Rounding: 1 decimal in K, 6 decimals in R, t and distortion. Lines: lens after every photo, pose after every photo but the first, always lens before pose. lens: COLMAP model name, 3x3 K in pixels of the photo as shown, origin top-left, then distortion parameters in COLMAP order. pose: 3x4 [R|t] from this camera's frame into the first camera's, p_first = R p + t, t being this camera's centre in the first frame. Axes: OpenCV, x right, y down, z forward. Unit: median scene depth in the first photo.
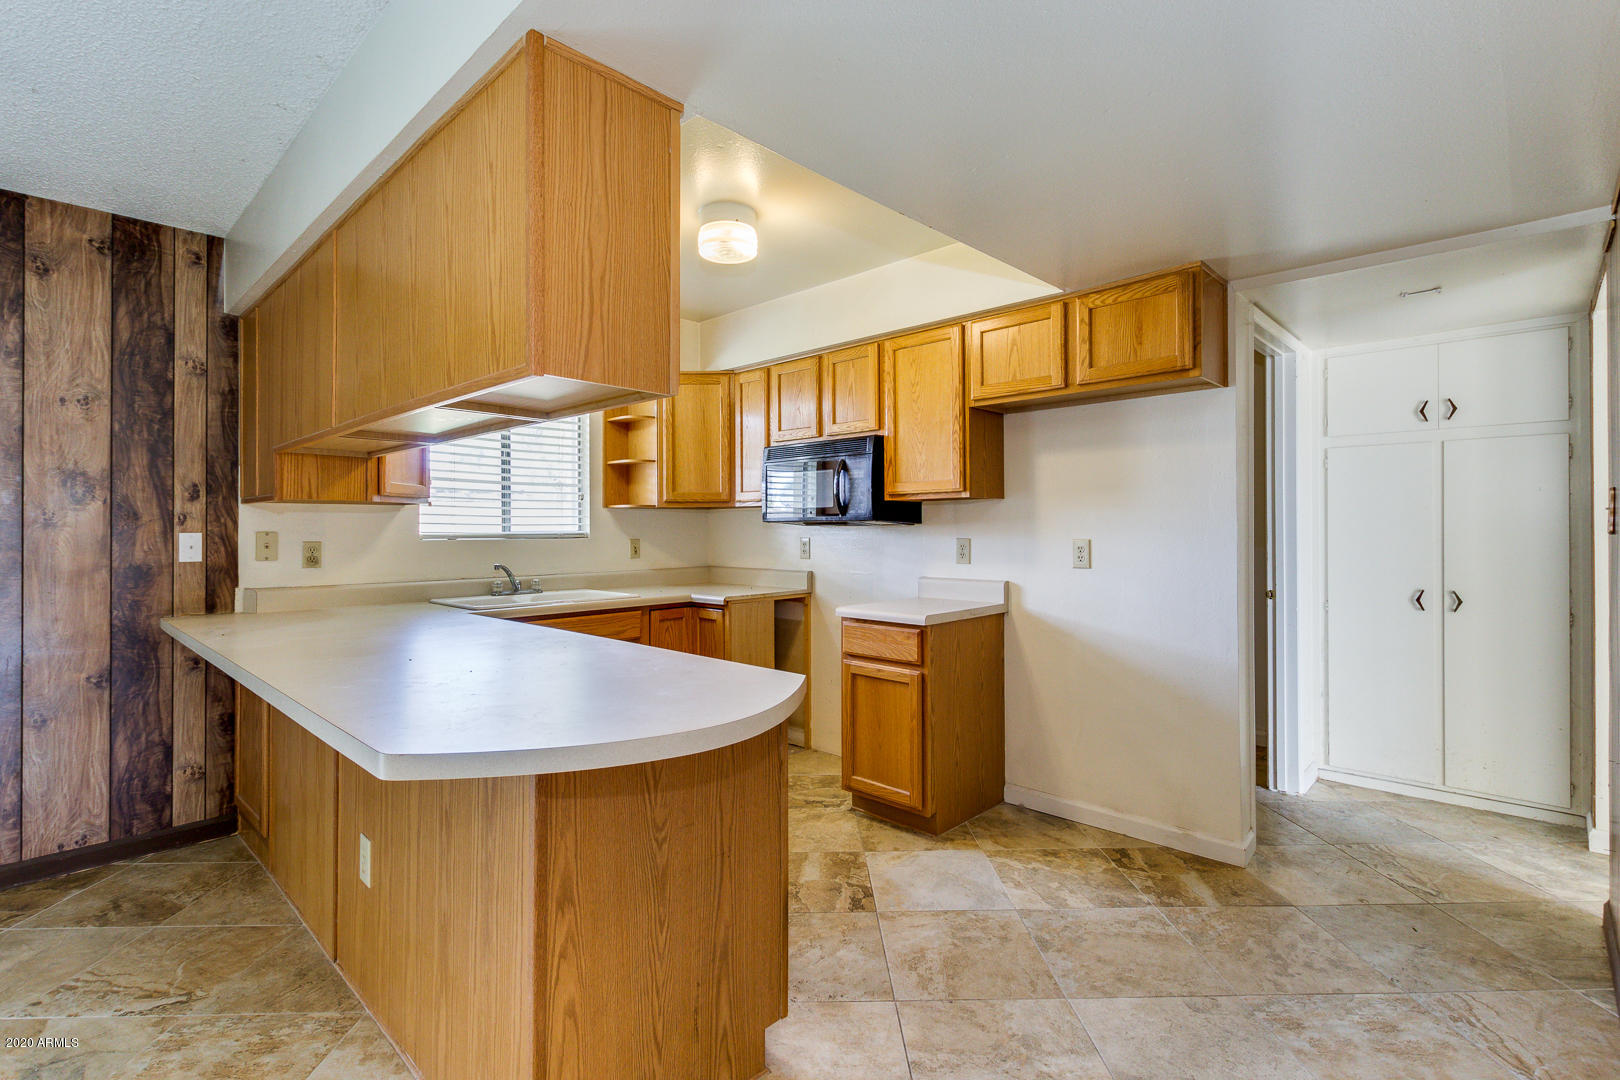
lens RADIAL K [[755.1, 0, 822.1], [0, 755.1, 523.1], [0, 0, 1]] dist [-0.000360, -0.000935]
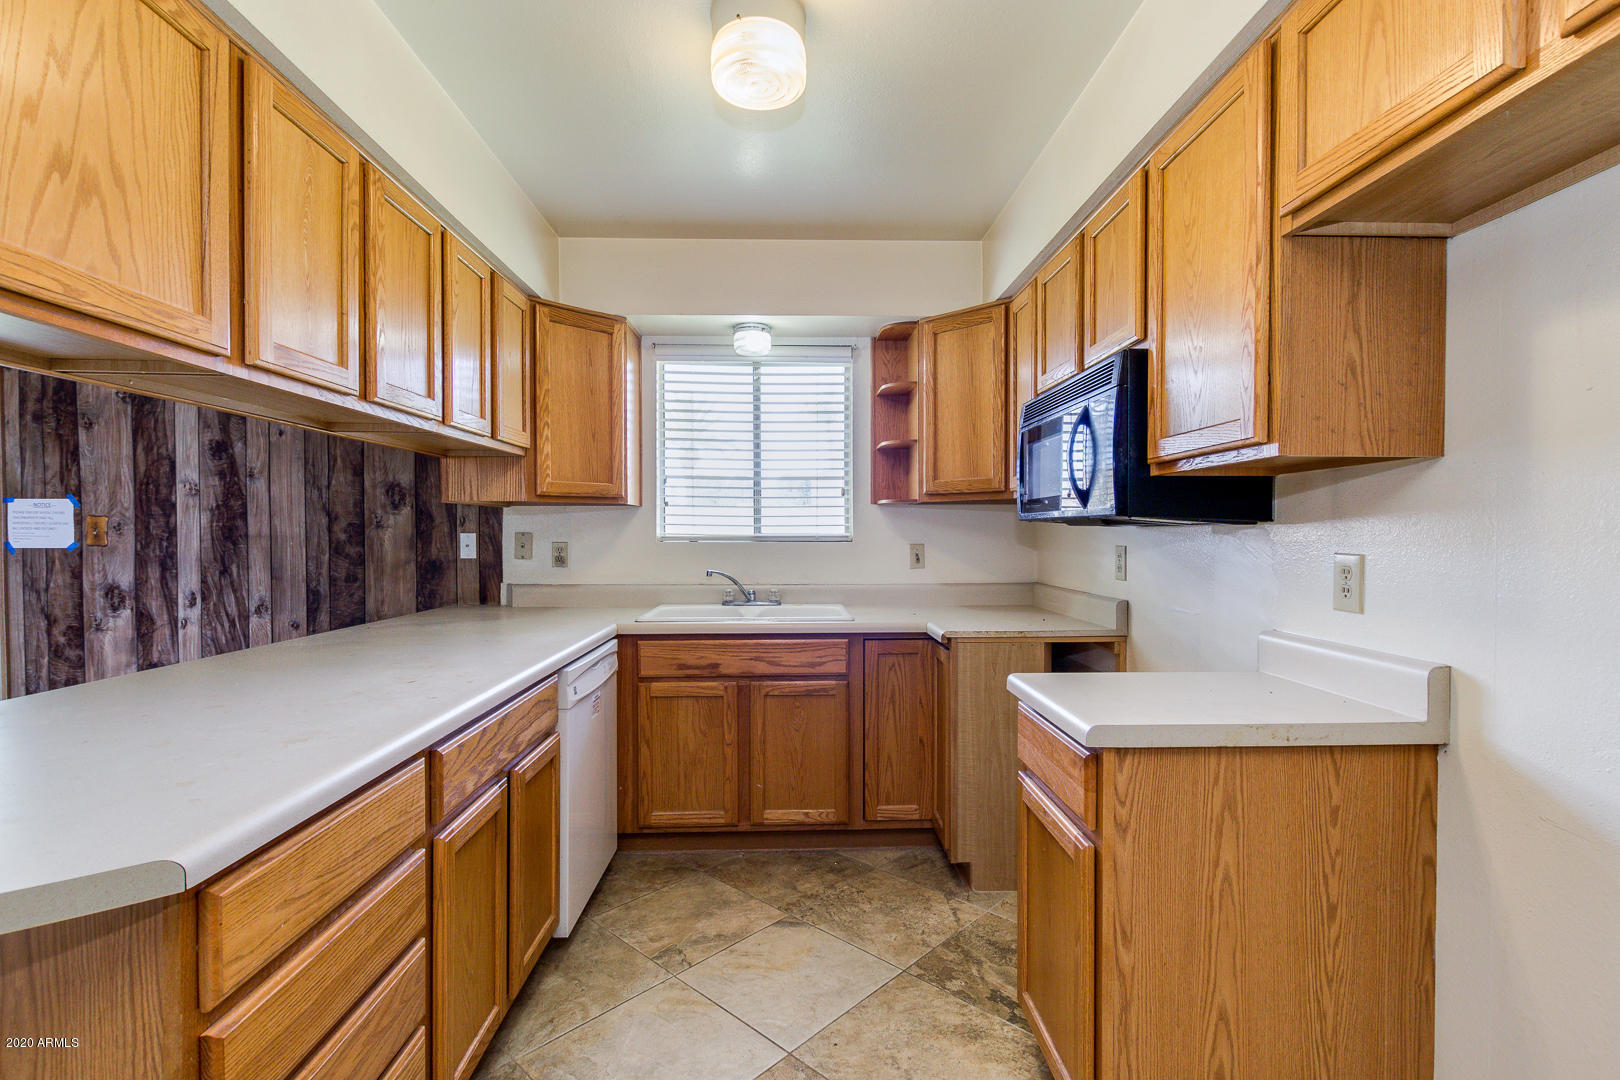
lens RADIAL K [[739.2, 0, 815.2], [0, 739.2, 545.1], [0, 0, 1]] dist [0.012162, -0.006288]
pose [[0.712033, 0.016332, -0.701956, 0.318054], [0.001944, 0.999680, 0.025231, 0.004010], [0.702143, -0.019329, 0.711773, 0.559930]]
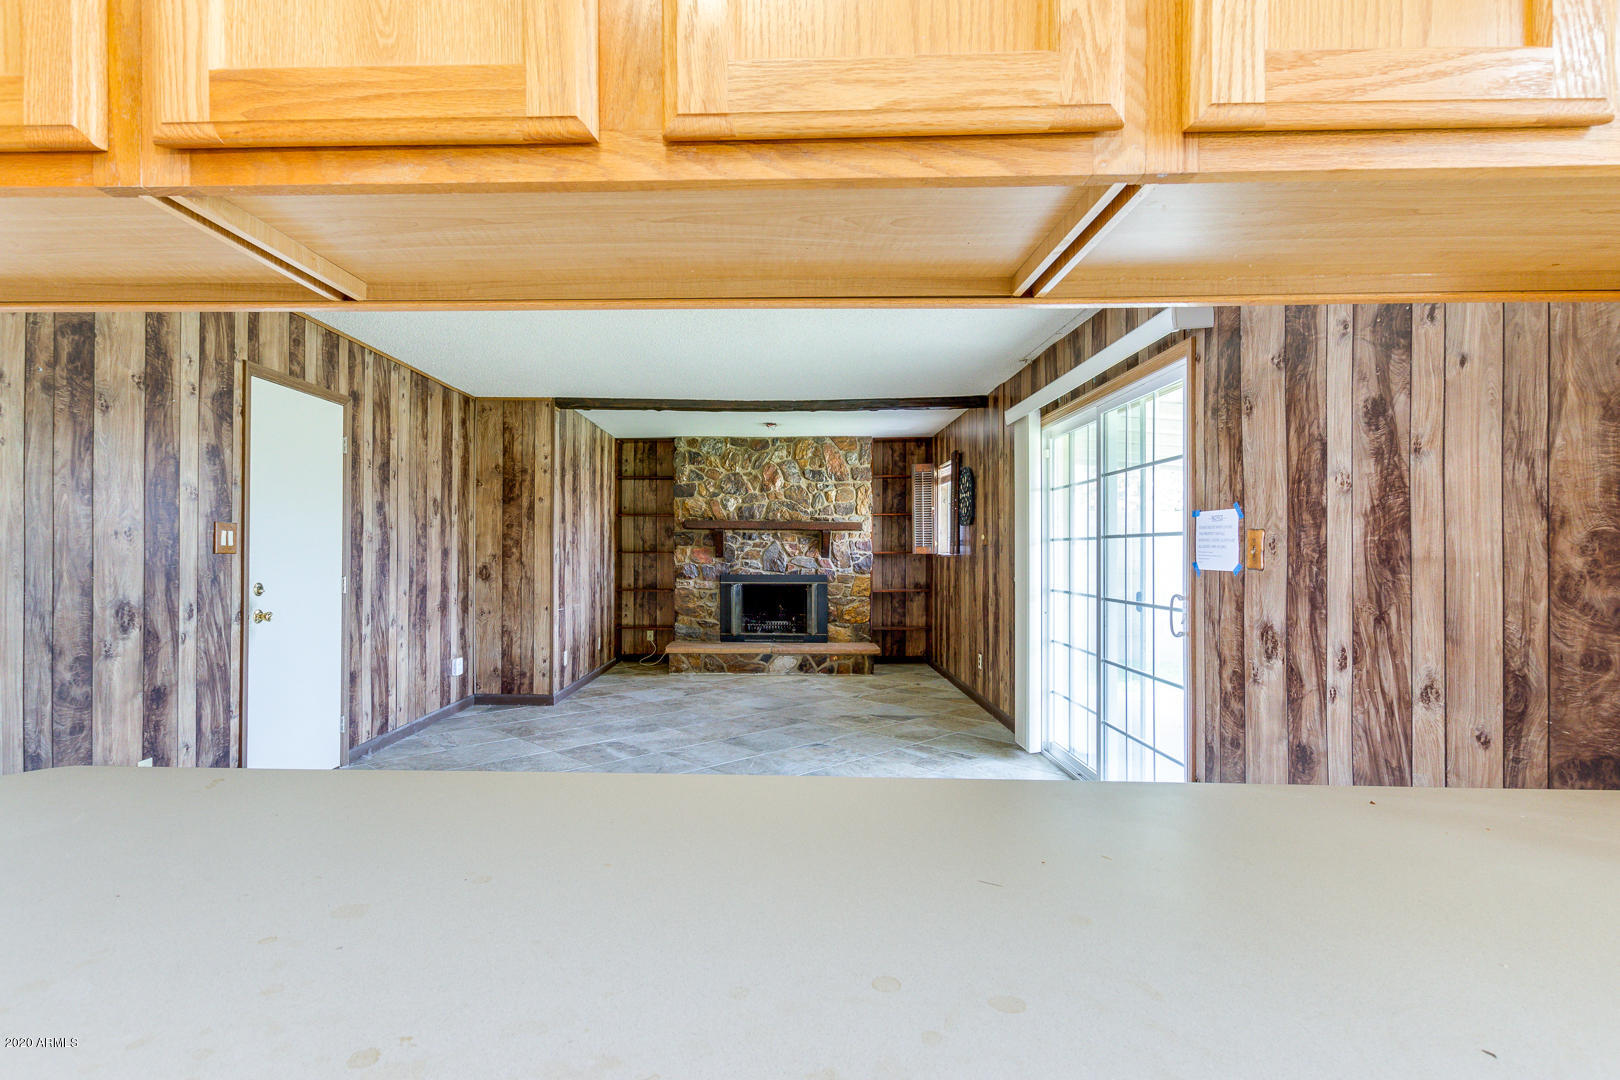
lens RADIAL K [[791.5, 0, 760.6], [0, 791.5, 546.8], [0, 0, 1]] dist [0.024624, -0.009006]
pose [[-0.747697, -0.001551, -0.664038, -0.204386], [0.002241, 0.999986, -0.004859, 0.008647], [0.664037, -0.005121, -0.747683, 0.888062]]
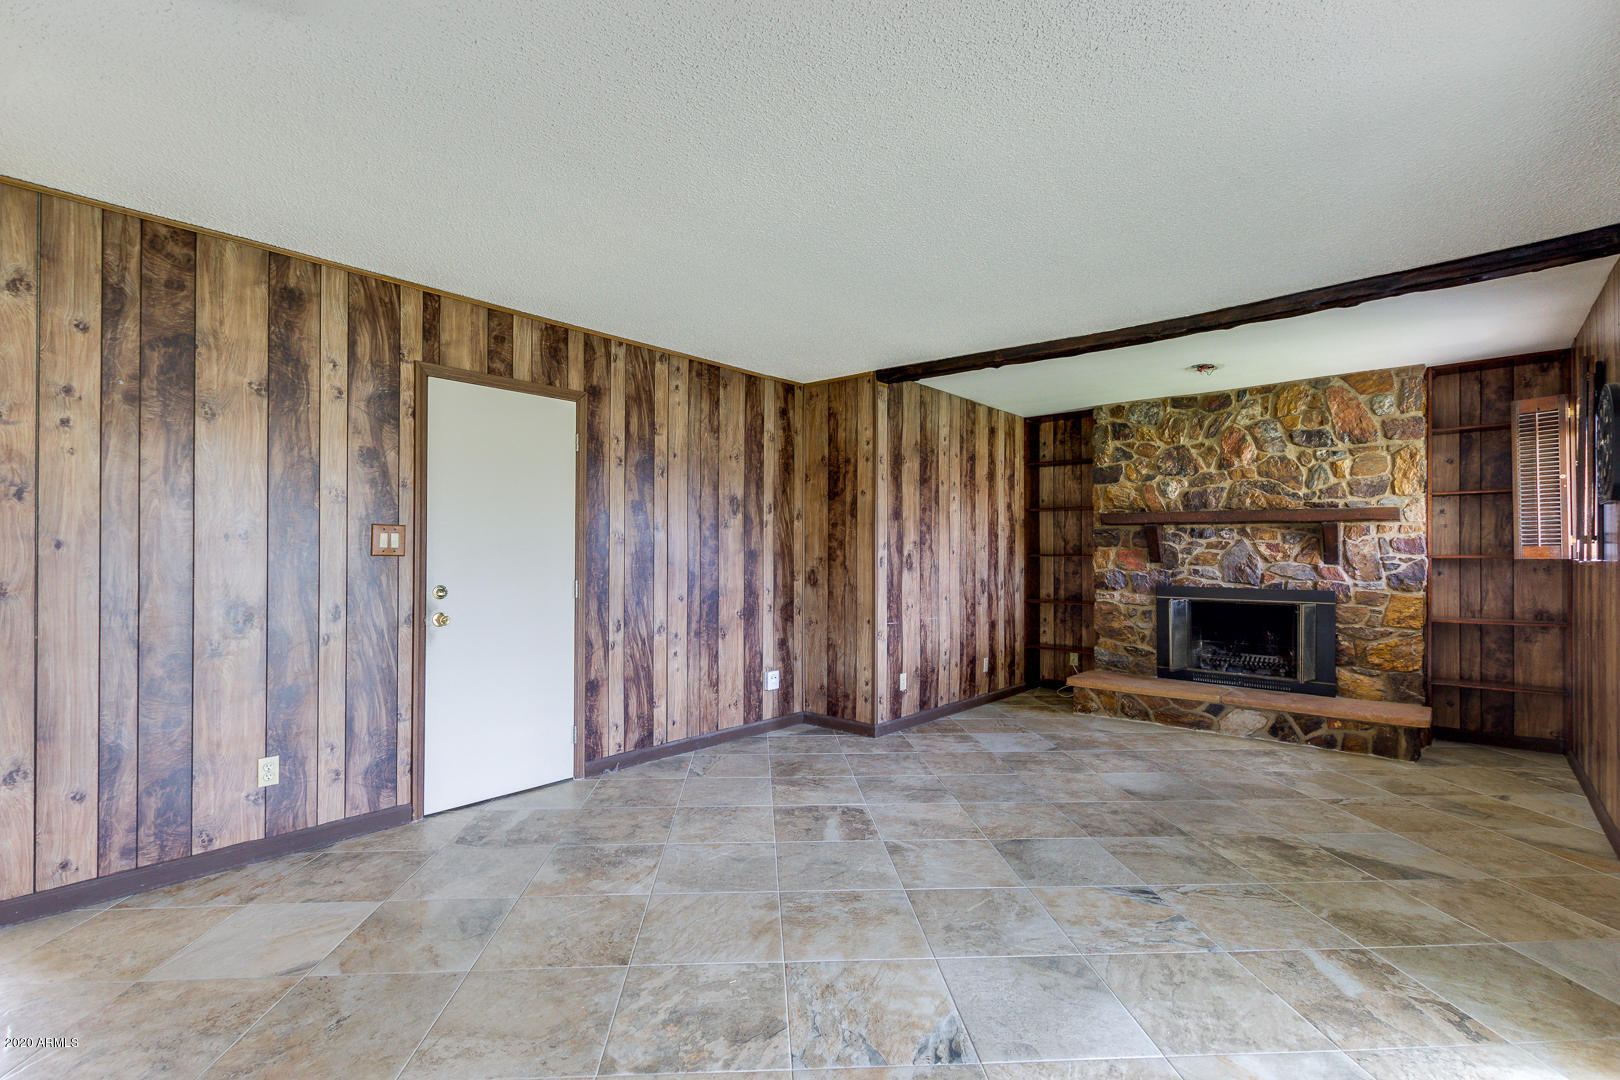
lens RADIAL K [[743.2, 0, 804.8], [0, 743.2, 546.3], [0, 0, 1]] dist [0.005435, 0.000831]
pose [[-0.999345, 0.000893, -0.036183, -0.956527], [0.001278, 0.999943, -0.010631, 0.009601], [0.036171, -0.010670, -0.999289, 0.606882]]
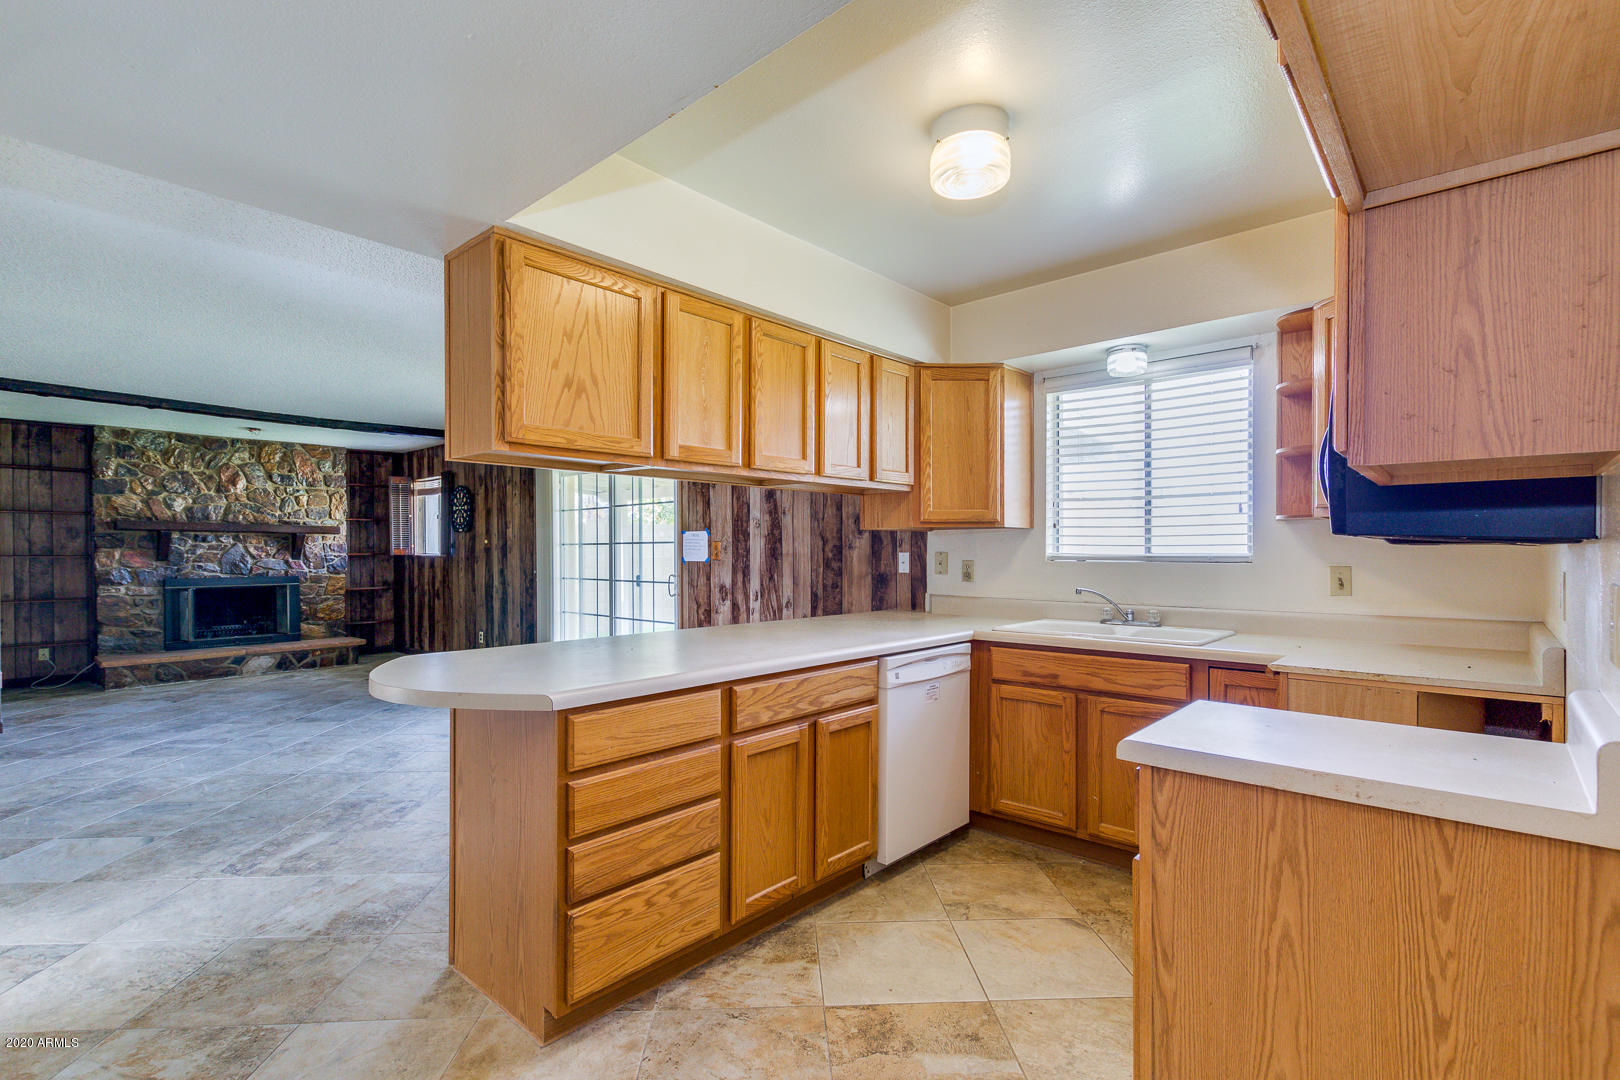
lens RADIAL K [[747.1, 0, 815.2], [0, 747.1, 556.1], [0, 0, 1]] dist [0.012941, -0.007610]
pose [[0.032087, 0.010966, -0.999425, 0.569957], [0.006364, 0.999917, 0.011176, 0.002993], [0.999465, -0.006719, 0.032014, 0.770514]]
